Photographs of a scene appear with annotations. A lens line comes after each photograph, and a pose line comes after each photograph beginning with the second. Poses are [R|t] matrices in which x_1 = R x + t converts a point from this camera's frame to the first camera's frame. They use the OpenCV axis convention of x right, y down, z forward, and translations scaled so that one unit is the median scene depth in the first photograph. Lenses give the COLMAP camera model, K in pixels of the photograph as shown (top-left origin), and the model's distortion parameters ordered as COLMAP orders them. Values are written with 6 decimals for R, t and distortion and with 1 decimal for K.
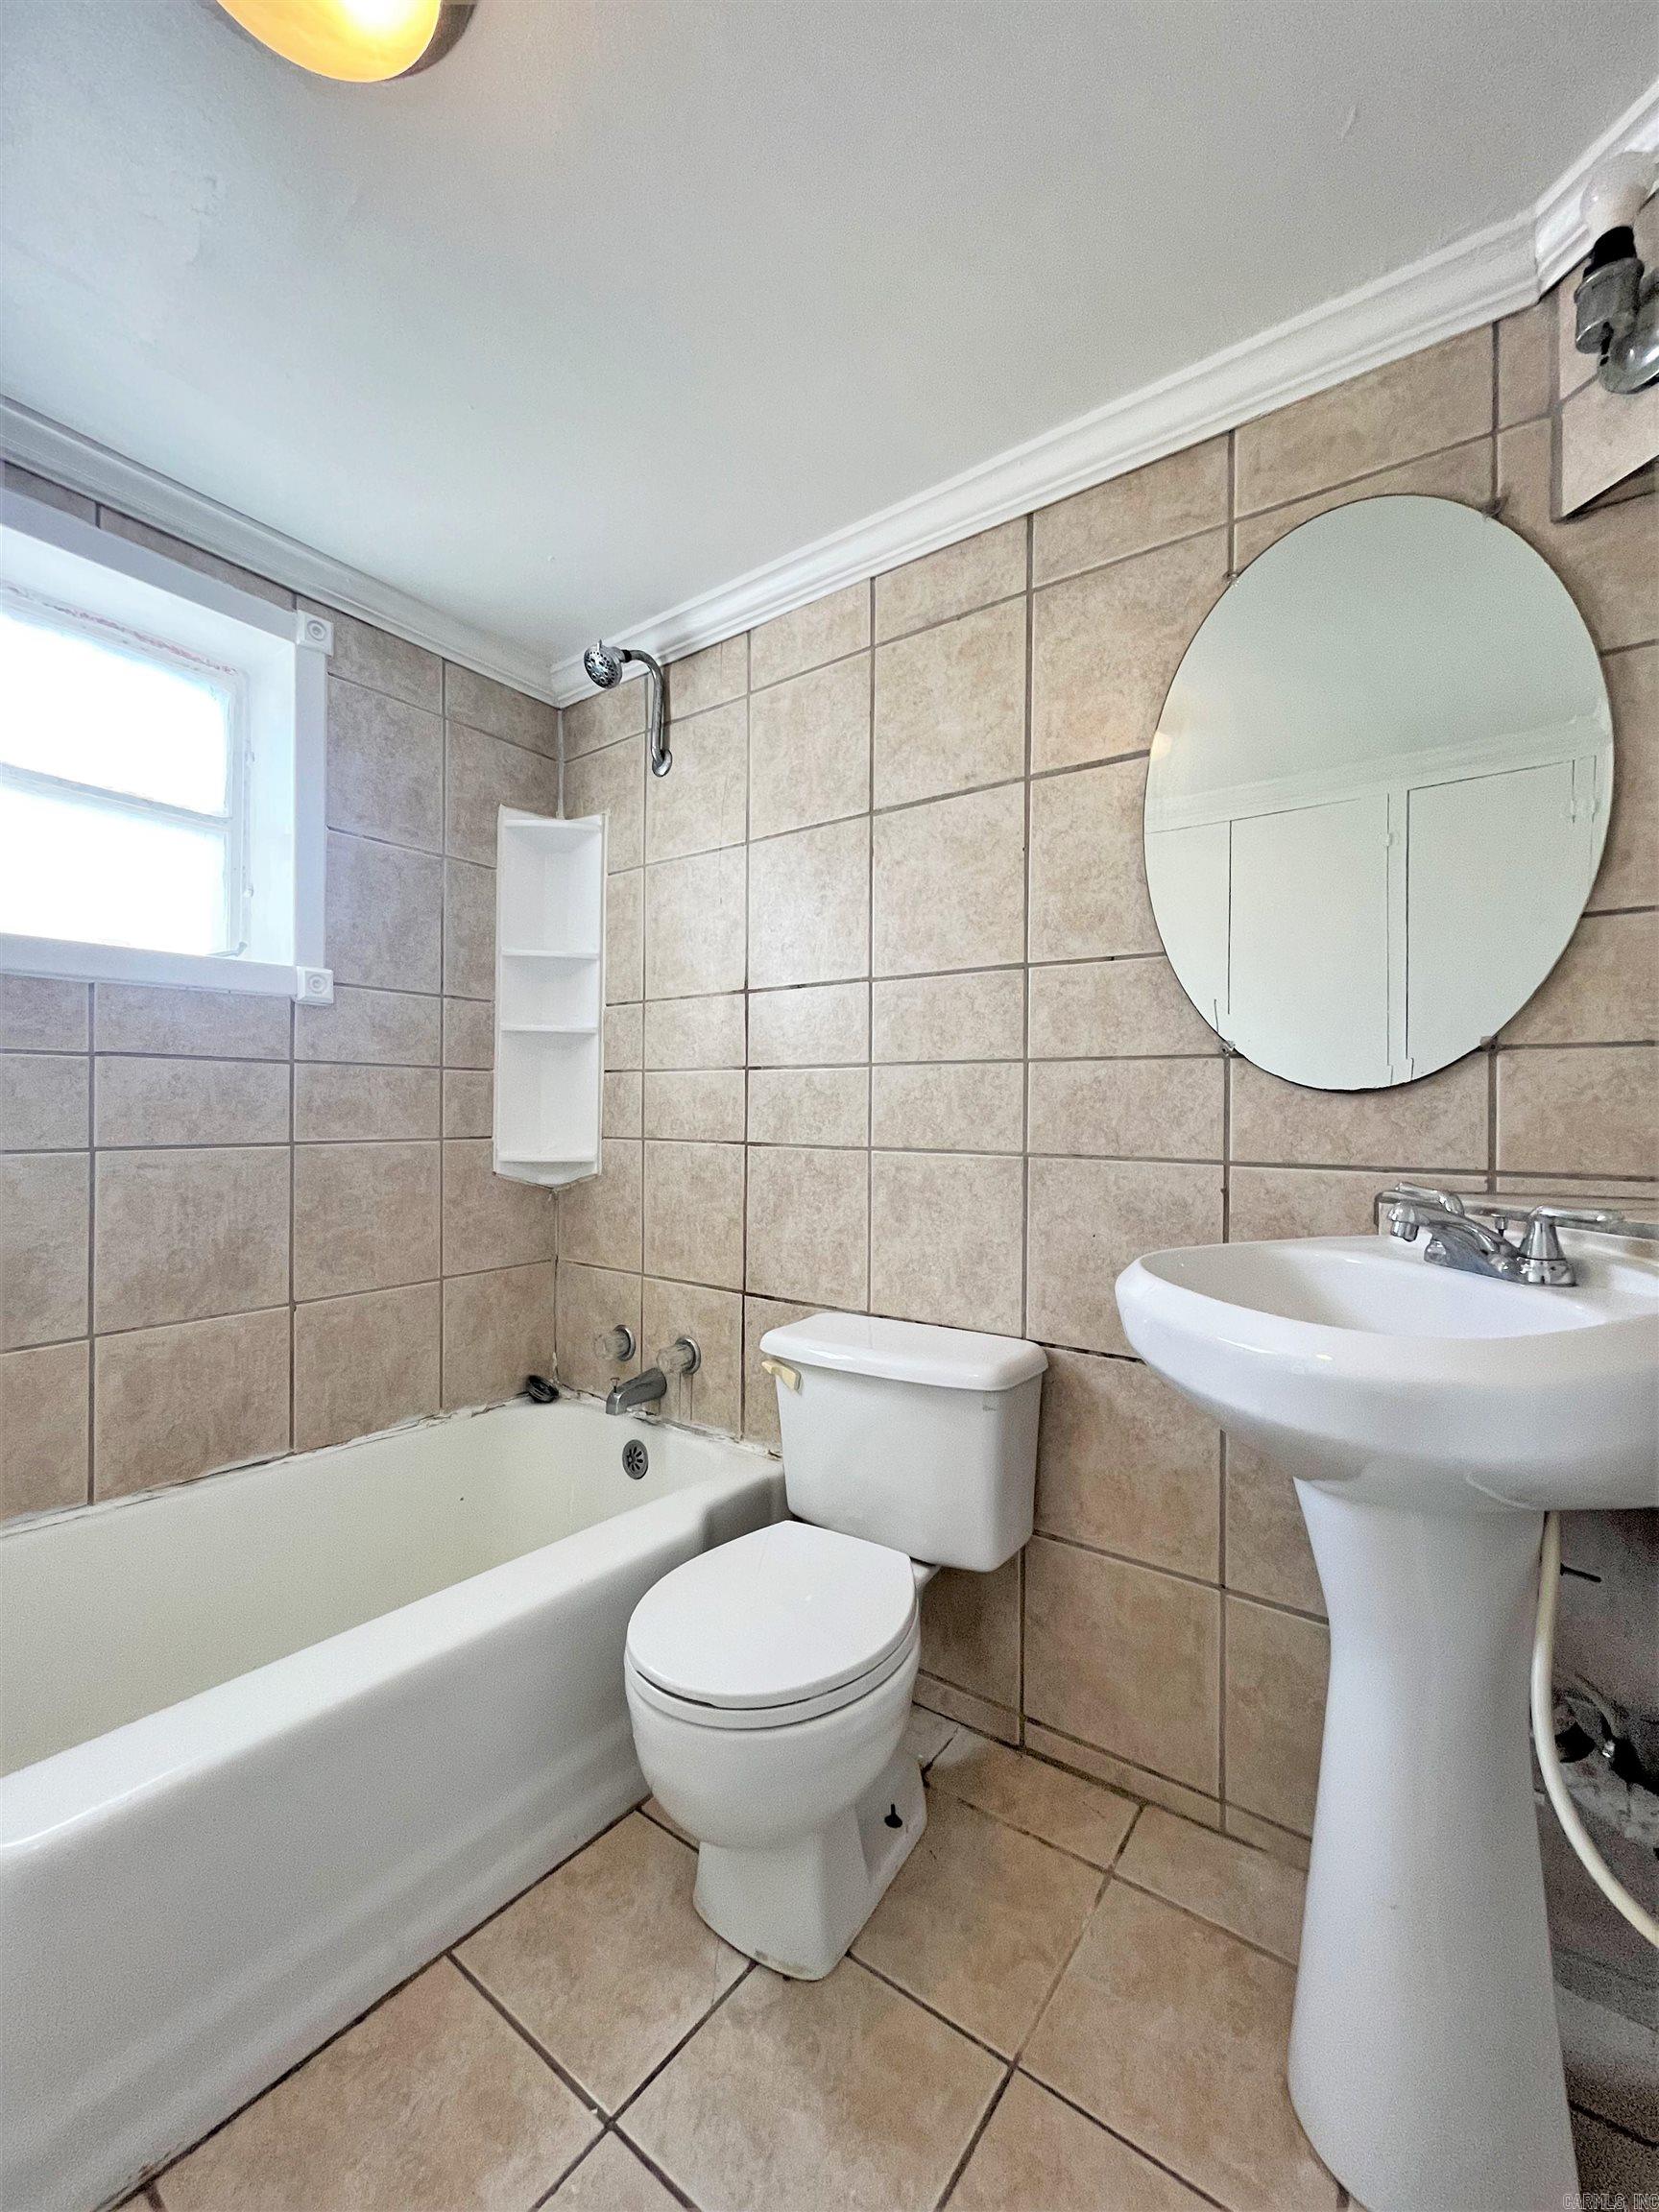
lens RADIAL K [[887.9, 0, 836.5], [0, 887.9, 1115.1], [0, 0, 1]] dist [-0.001682, -0.000120]
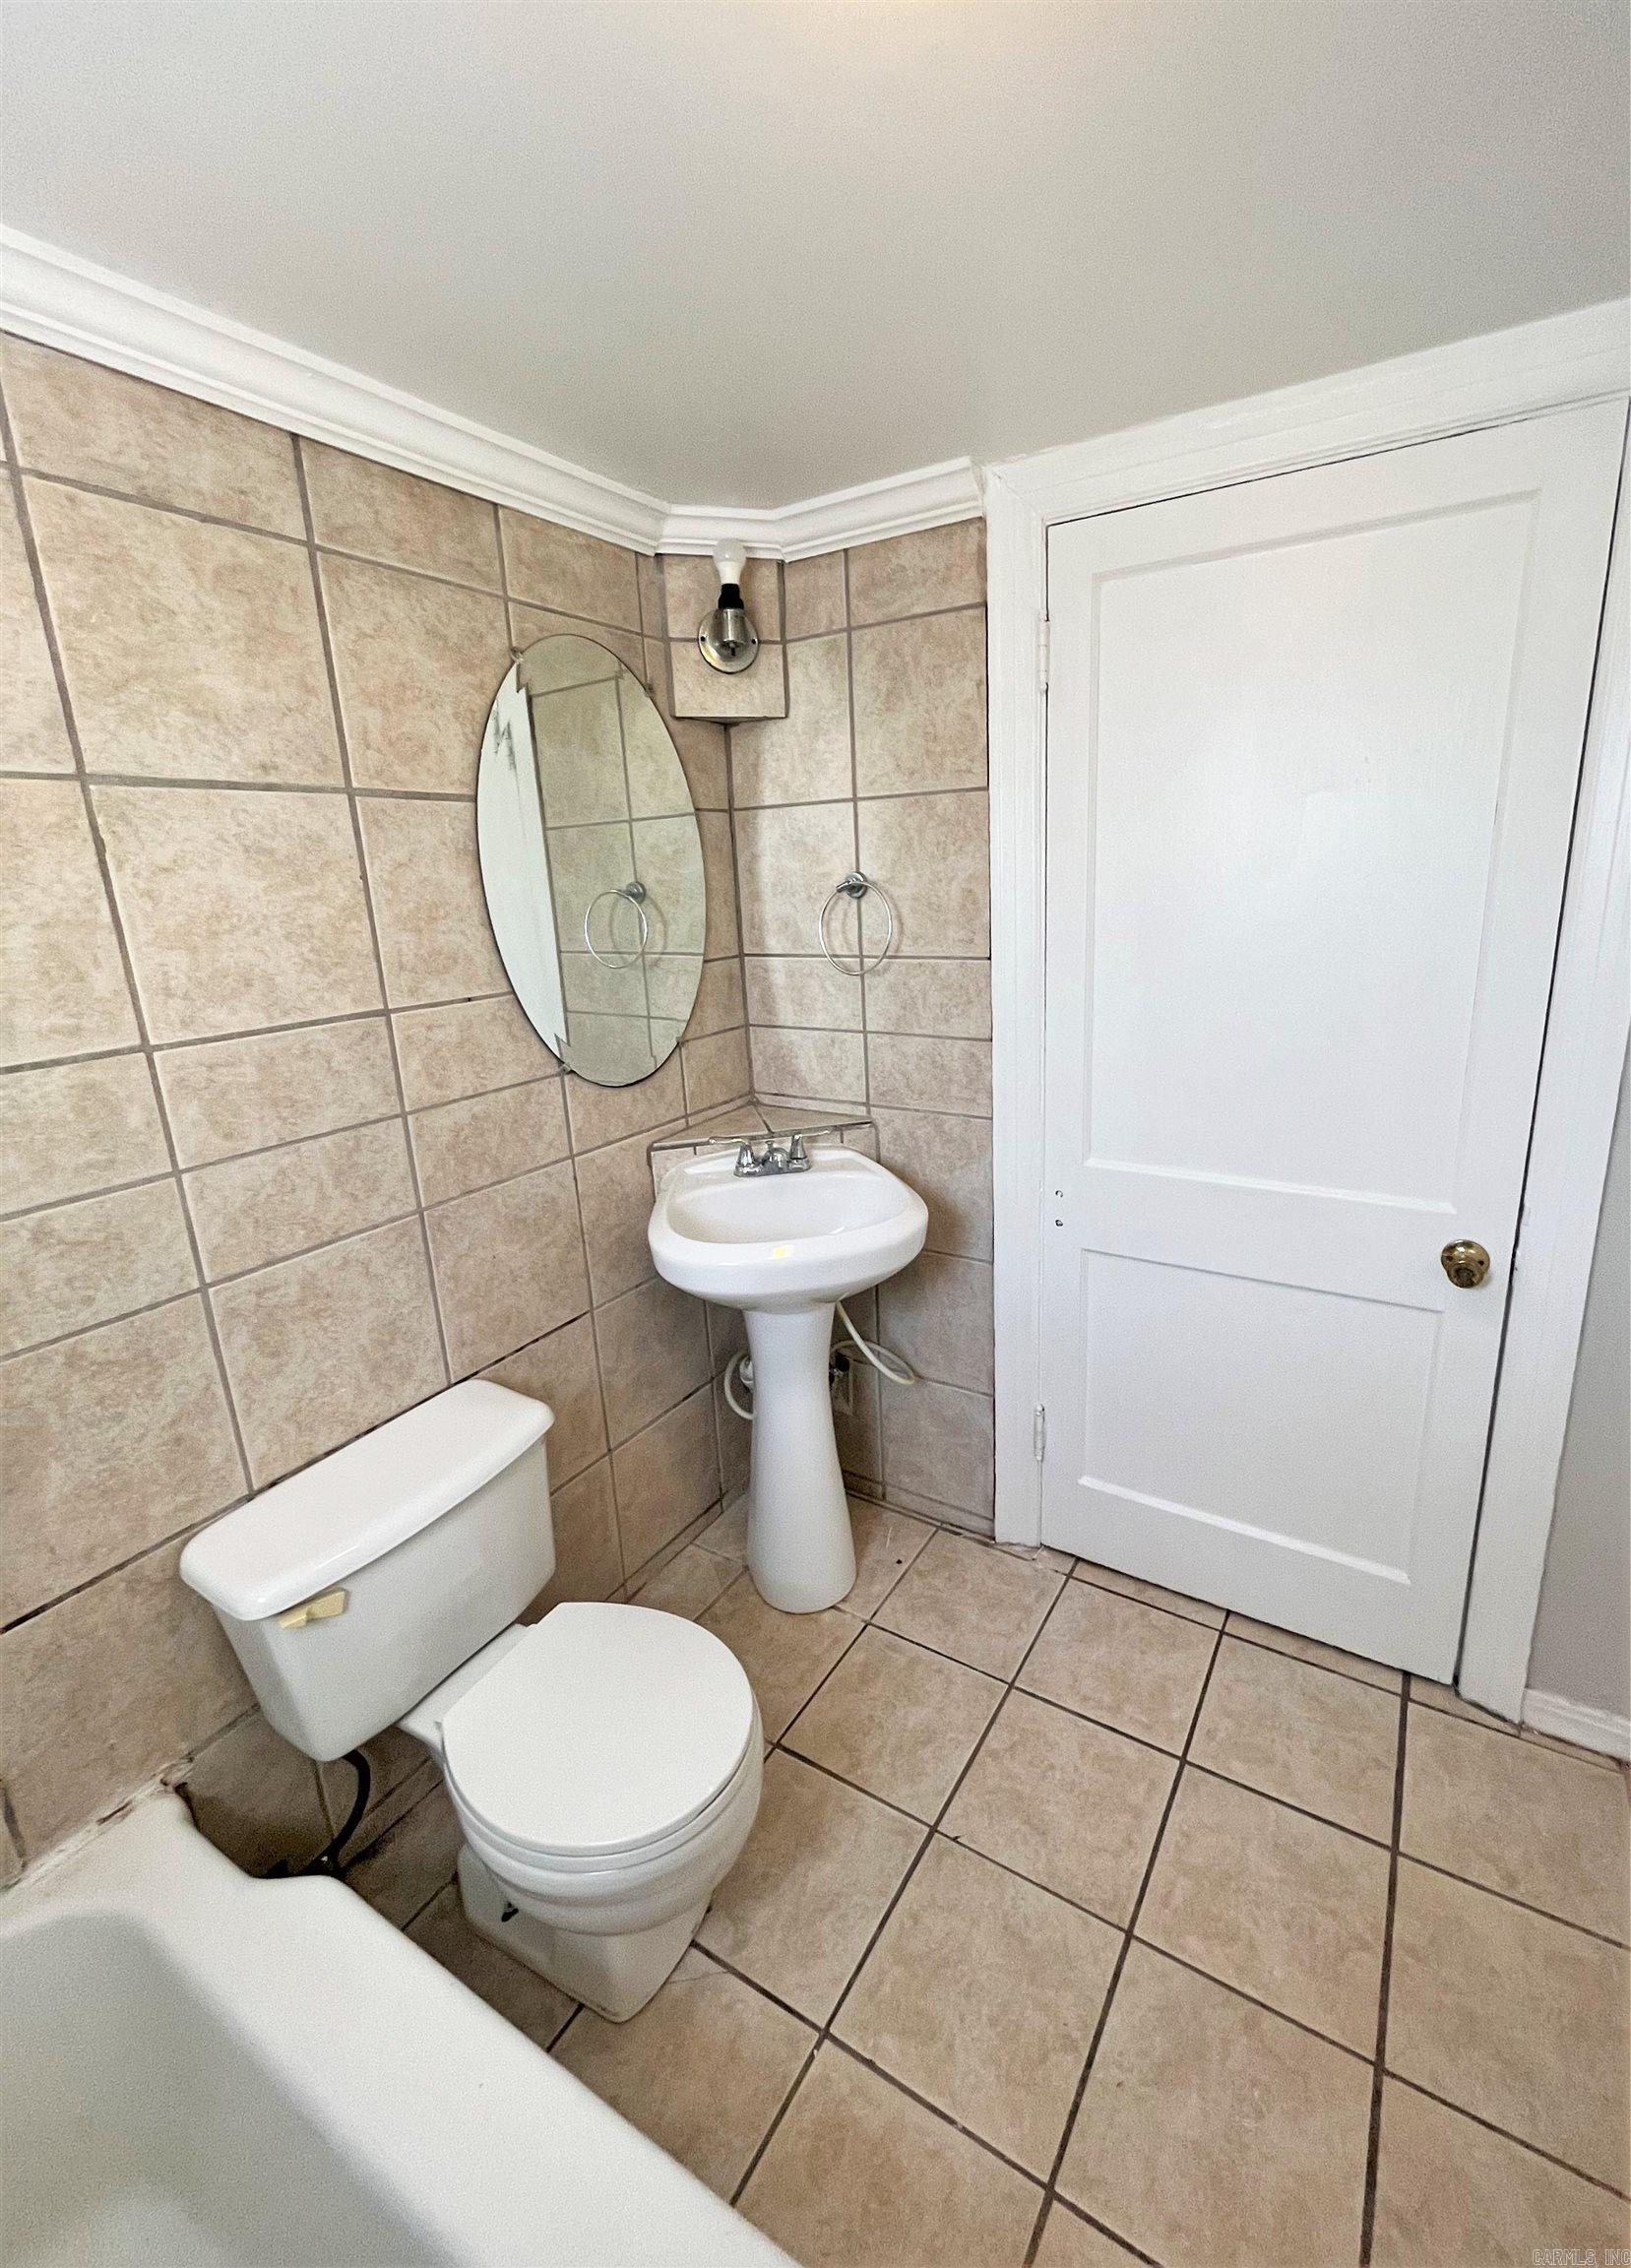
lens RADIAL K [[980.3, 0, 823.8], [0, 980.3, 1117.0], [0, 0, 1]] dist [0.003582, 0.000214]
pose [[-0.074821, -0.260398, 0.962598, -0.795923], [0.050918, 0.963047, 0.264477, -0.304951], [-0.995896, 0.068802, -0.058798, 0.627171]]
